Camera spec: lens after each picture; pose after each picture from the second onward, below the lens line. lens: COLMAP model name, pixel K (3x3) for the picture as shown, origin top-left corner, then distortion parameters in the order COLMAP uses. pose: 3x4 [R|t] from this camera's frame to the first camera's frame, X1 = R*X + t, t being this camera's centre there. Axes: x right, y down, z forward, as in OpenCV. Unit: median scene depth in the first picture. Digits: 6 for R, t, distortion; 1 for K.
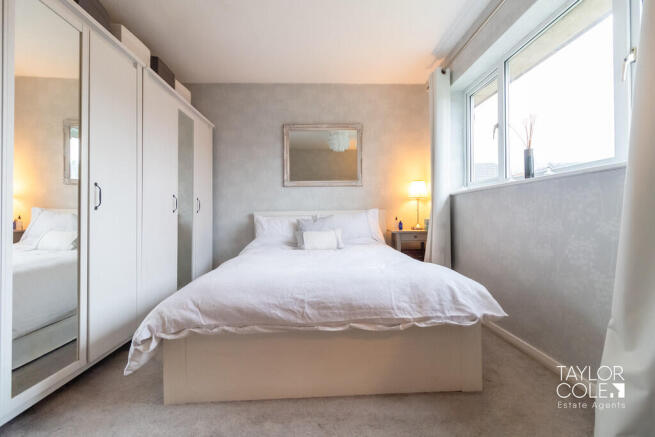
lens RADIAL K [[288.4, 0, 327.7], [0, 288.4, 215.7], [0, 0, 1]] dist [-0.005408, -0.000506]
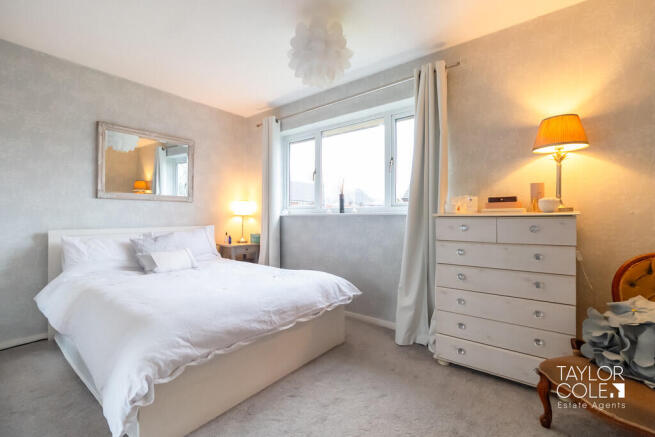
lens RADIAL K [[288.4, 0, 327.7], [0, 288.4, 215.7], [0, 0, 1]] dist [-0.005408, -0.000506]
pose [[0.651750, 0.016966, 0.758244, -0.832527], [-0.007998, 0.999848, -0.015498, -0.107134], [-0.758391, 0.004036, 0.651787, -0.038477]]
